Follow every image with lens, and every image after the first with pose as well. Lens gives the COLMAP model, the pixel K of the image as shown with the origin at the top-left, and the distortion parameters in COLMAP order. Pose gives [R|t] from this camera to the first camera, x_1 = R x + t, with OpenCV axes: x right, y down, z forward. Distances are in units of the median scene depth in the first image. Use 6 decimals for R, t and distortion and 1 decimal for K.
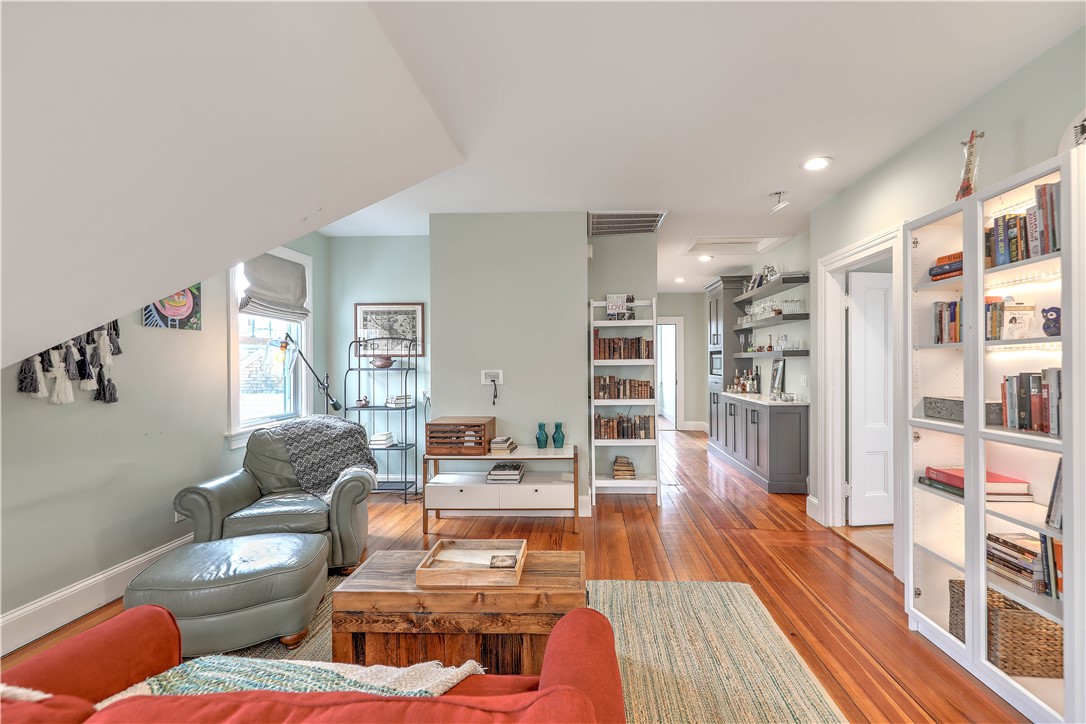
lens RADIAL K [[468.1, 0, 543.2], [0, 468.1, 363.3], [0, 0, 1]] dist [-0.000108, -0.000024]
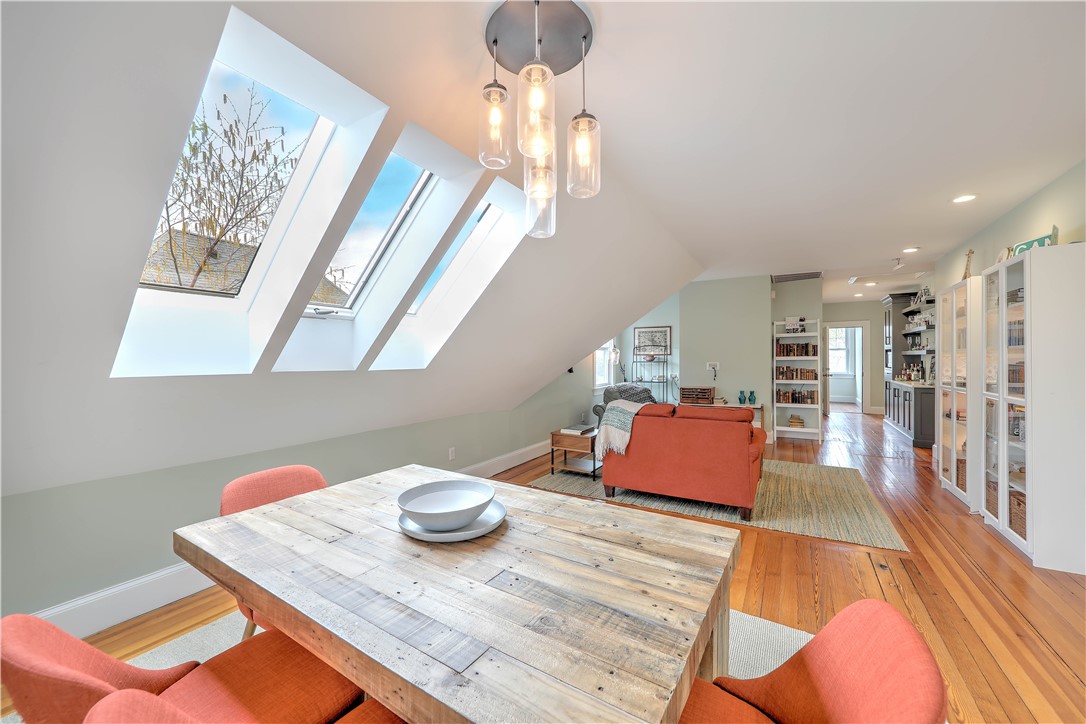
lens RADIAL K [[419.7, 0, 536.1], [0, 419.7, 361.3], [0, 0, 1]] dist [-0.000620, -0.000175]
pose [[0.900009, 0.003130, -0.435860, -0.011719], [-0.000311, 0.999979, 0.006537, -0.000598], [0.435871, -0.005747, 0.899991, -0.746831]]
